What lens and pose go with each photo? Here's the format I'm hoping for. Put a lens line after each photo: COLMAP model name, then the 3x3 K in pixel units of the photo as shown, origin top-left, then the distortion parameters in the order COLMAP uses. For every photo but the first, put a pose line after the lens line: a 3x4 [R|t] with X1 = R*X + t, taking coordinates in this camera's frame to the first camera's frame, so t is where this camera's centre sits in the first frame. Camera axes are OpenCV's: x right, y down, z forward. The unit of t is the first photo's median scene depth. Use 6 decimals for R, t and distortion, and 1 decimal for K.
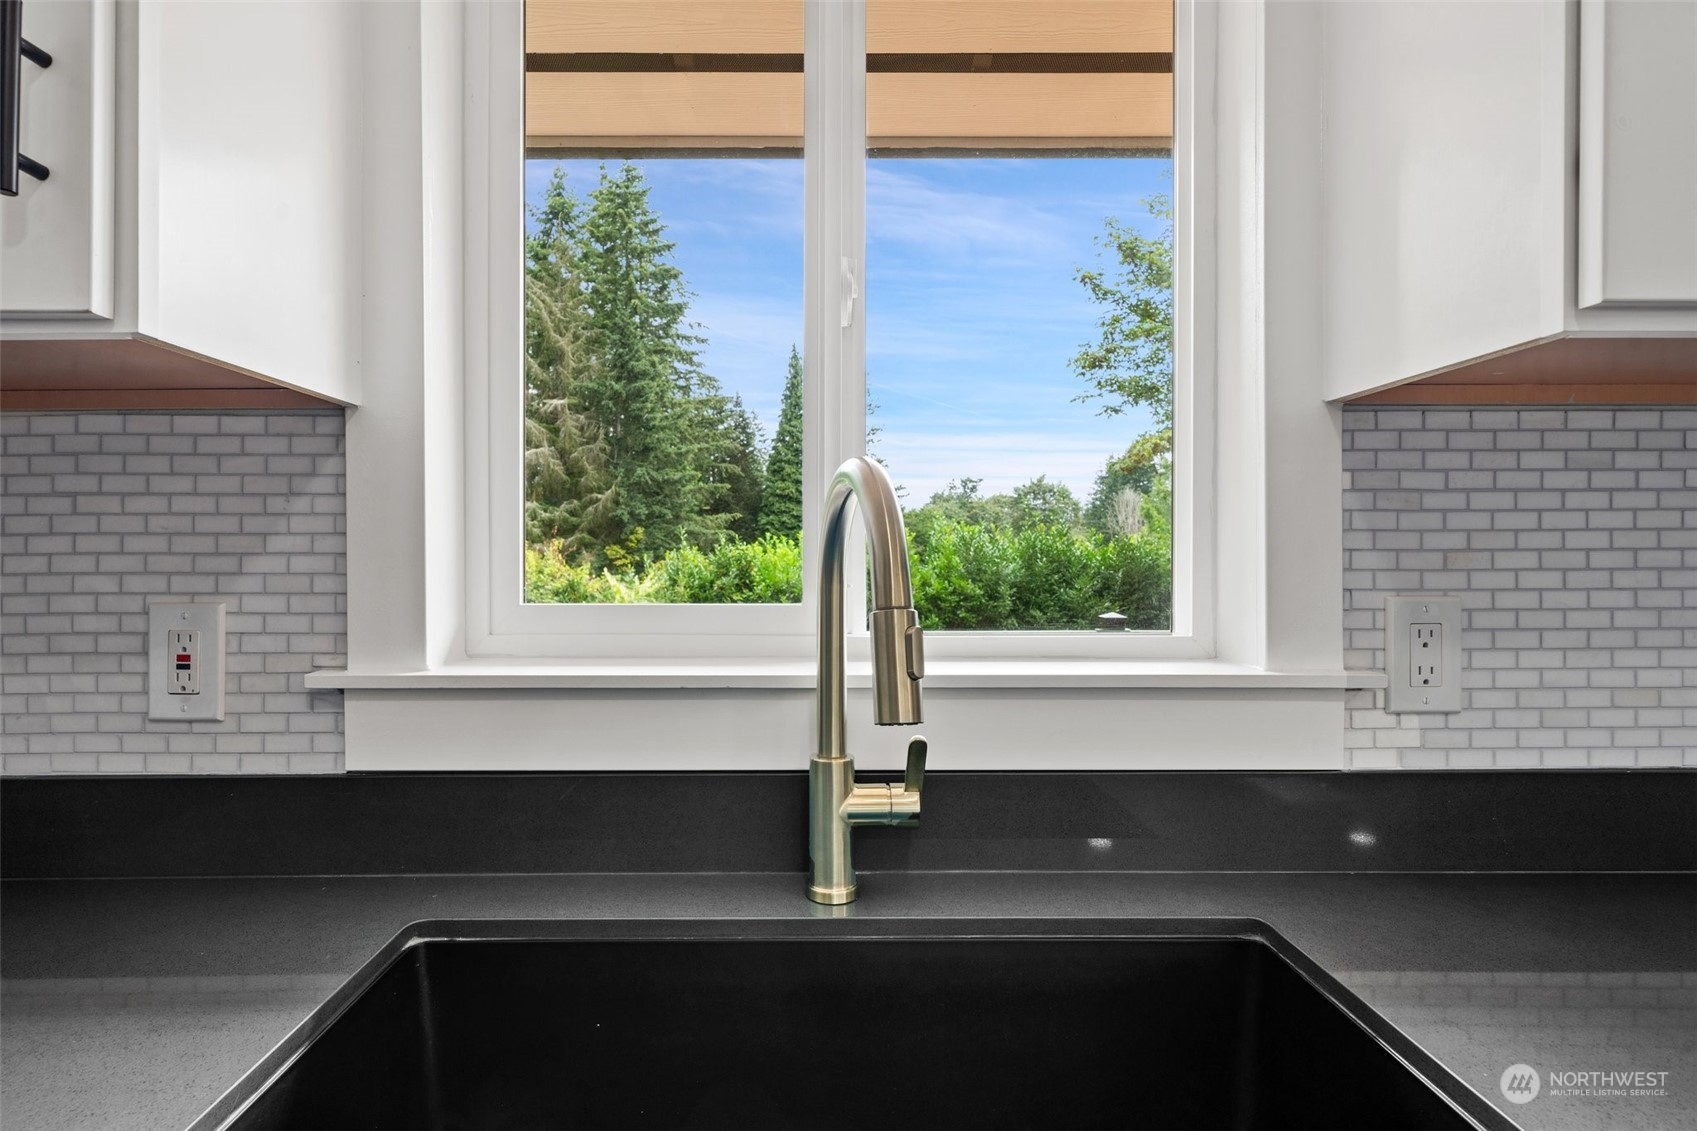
lens RADIAL K [[877.0, 0, 820.8], [0, 877.0, 558.7], [0, 0, 1]] dist [-0.015725, 0.000034]
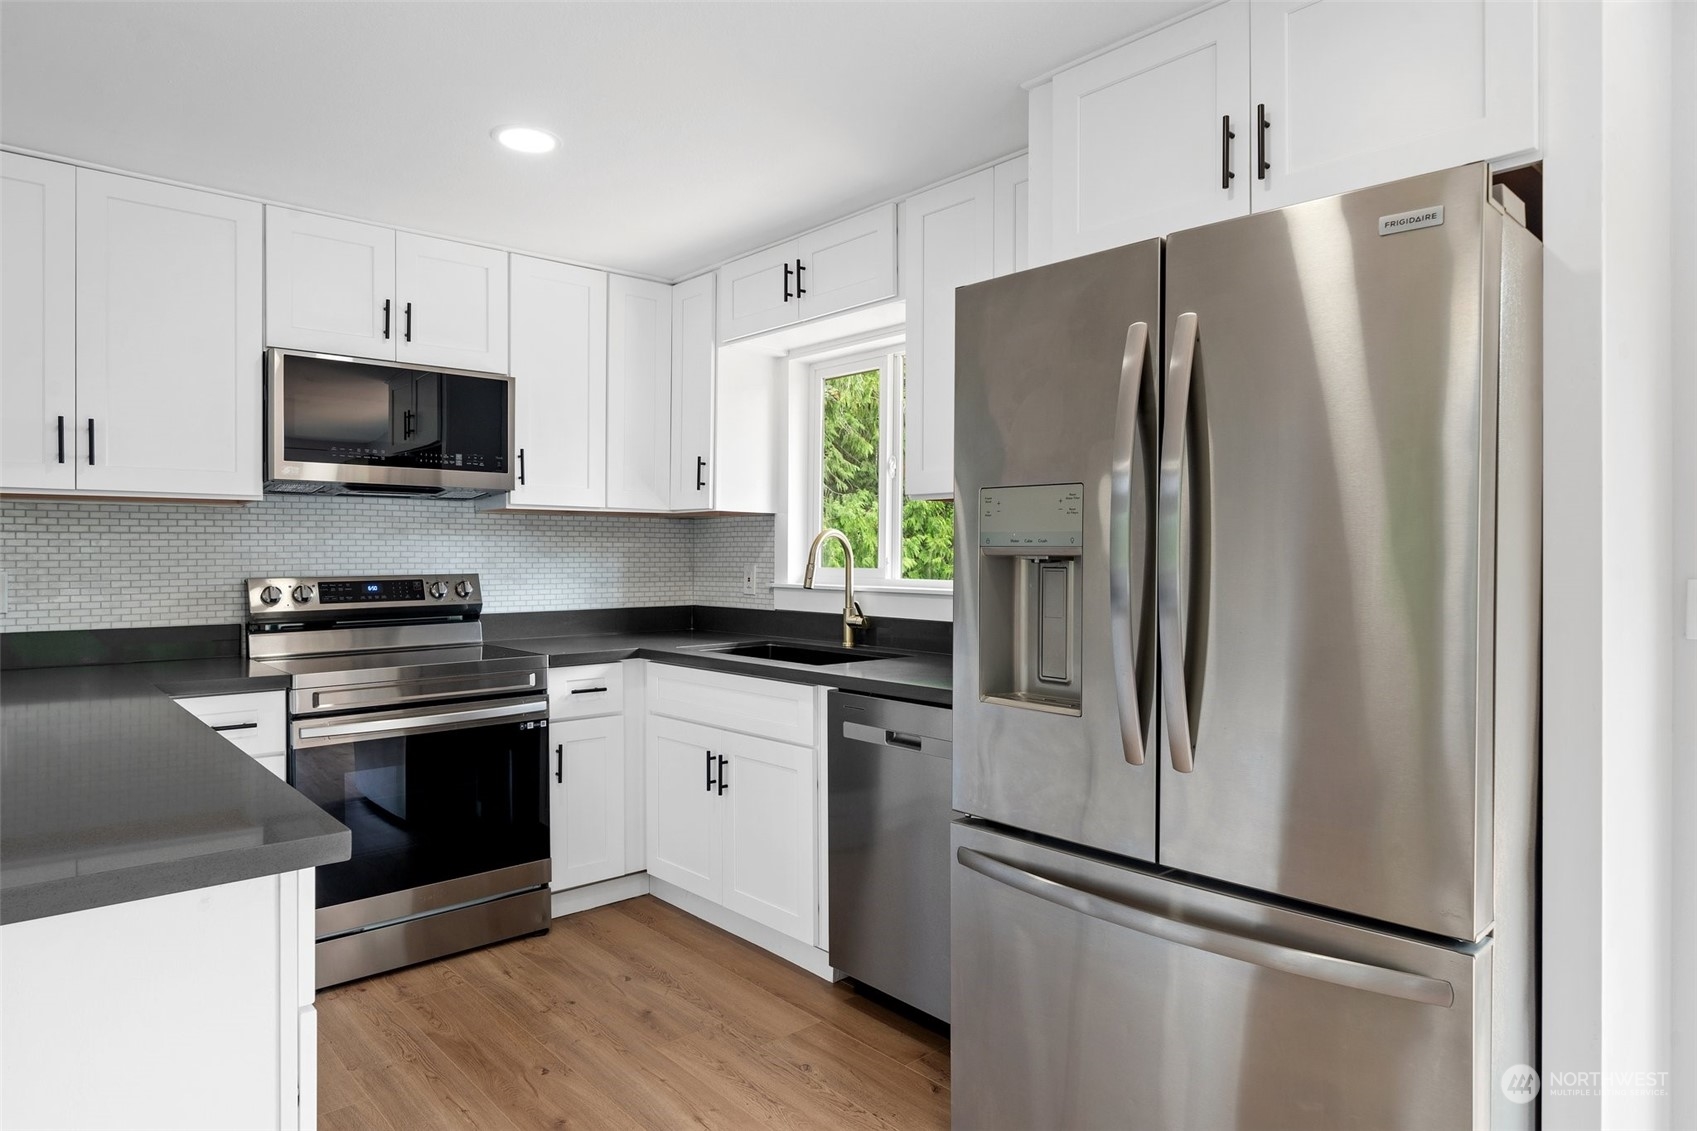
lens RADIAL K [[992.3, 0, 844.3], [0, 992.3, 559.8], [0, 0, 1]] dist [0.003334, -0.000437]
pose [[0.670844, 0.008169, -0.741553, 2.867213], [-0.006615, 0.999965, 0.005032, 0.004595], [0.741569, 0.001530, 0.670875, -1.680002]]
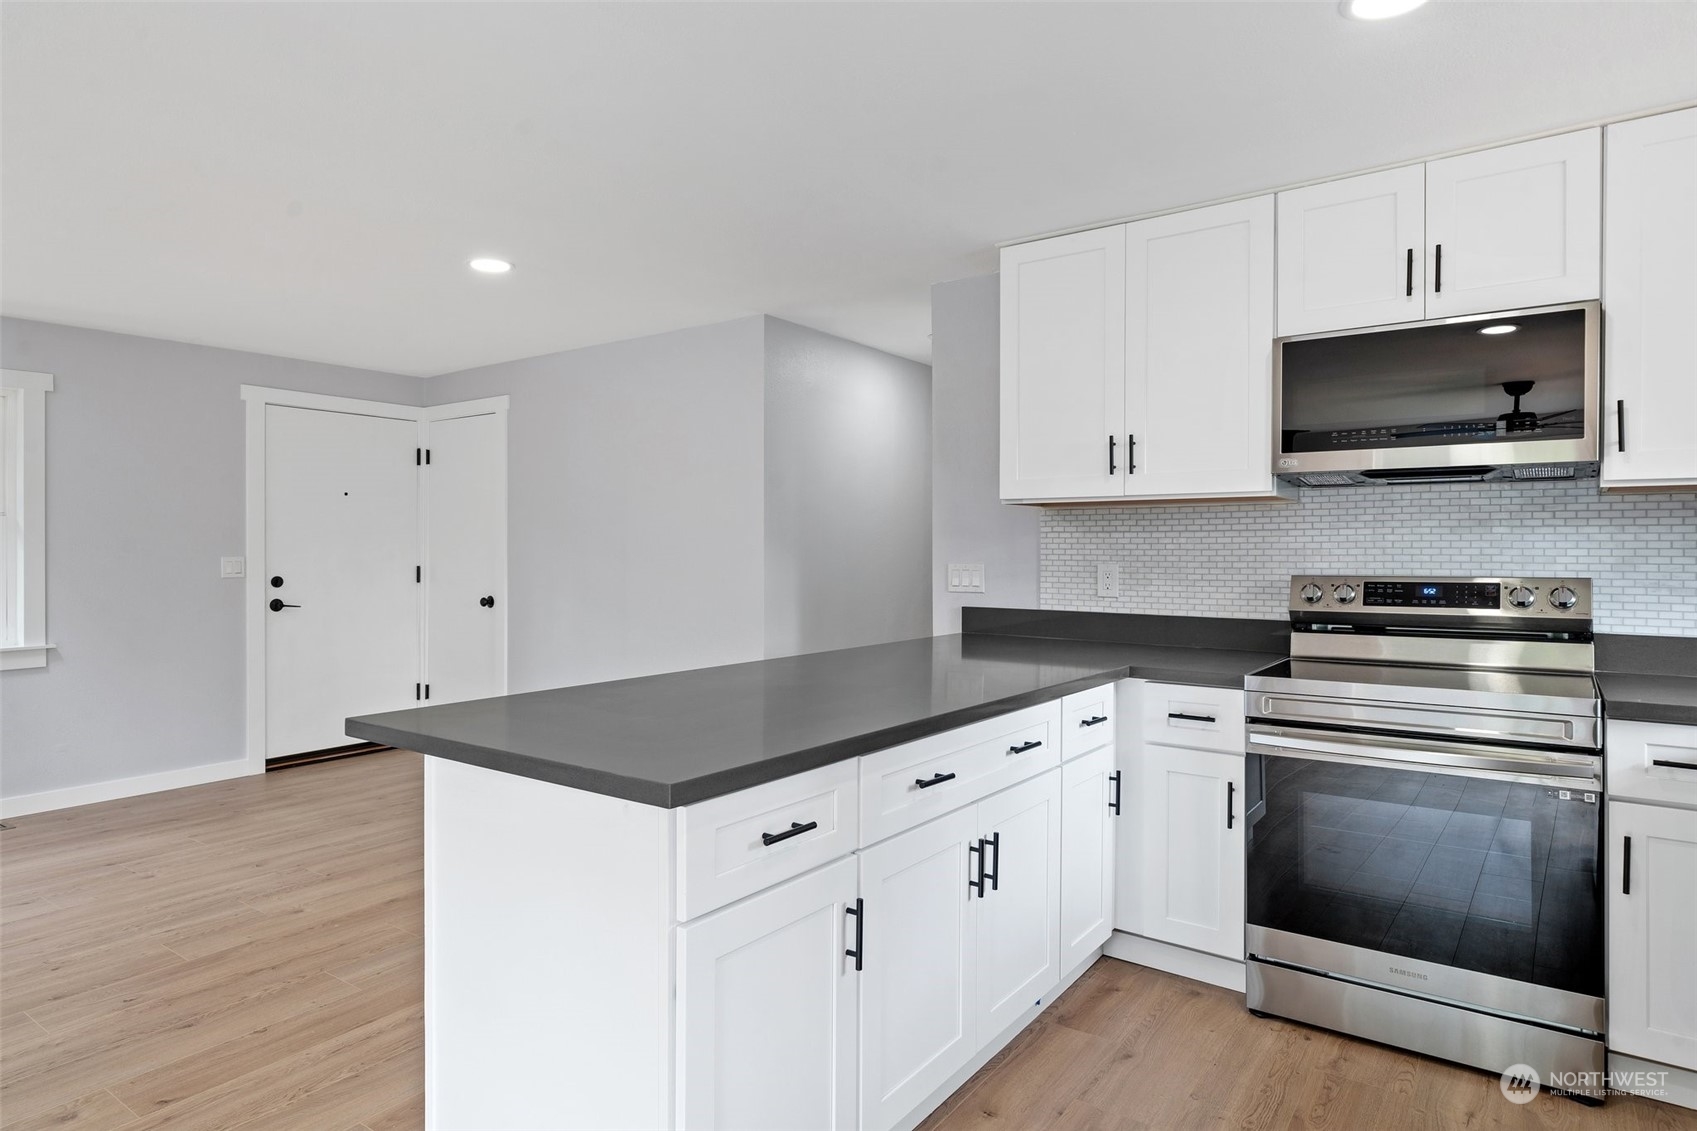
lens RADIAL K [[979.5, 0, 841.9], [0, 979.5, 552.9], [0, 0, 1]] dist [-0.002197, 0.000117]
pose [[-0.577280, 0.004411, -0.816535, 2.536334], [-0.005442, 0.999942, 0.009250, 0.001557], [0.816528, 0.009784, -0.577222, -0.191102]]
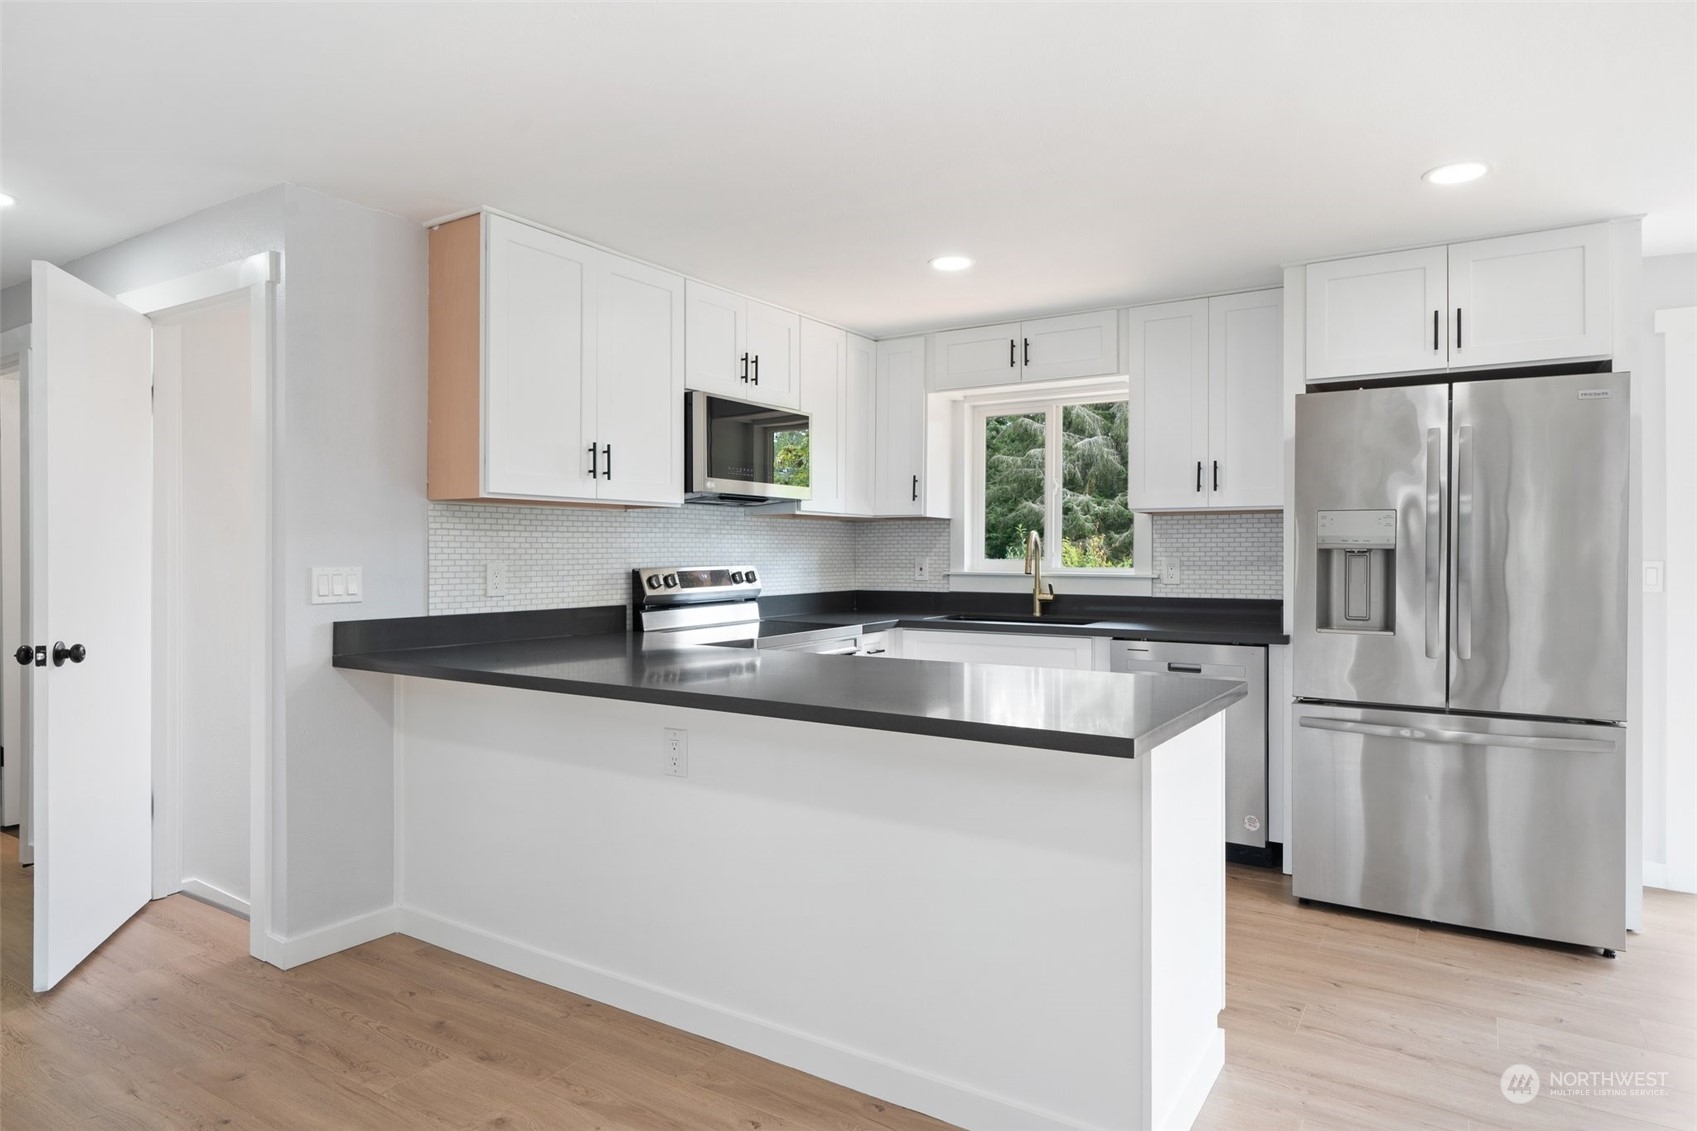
lens RADIAL K [[979.5, 0, 841.9], [0, 979.5, 552.9], [0, 0, 1]] dist [-0.002197, 0.000117]
pose [[0.844364, 0.004296, -0.535753, 1.950891], [-0.005831, 0.999982, -0.001171, 0.033640], [0.535739, 0.004113, 0.844374, -4.096069]]
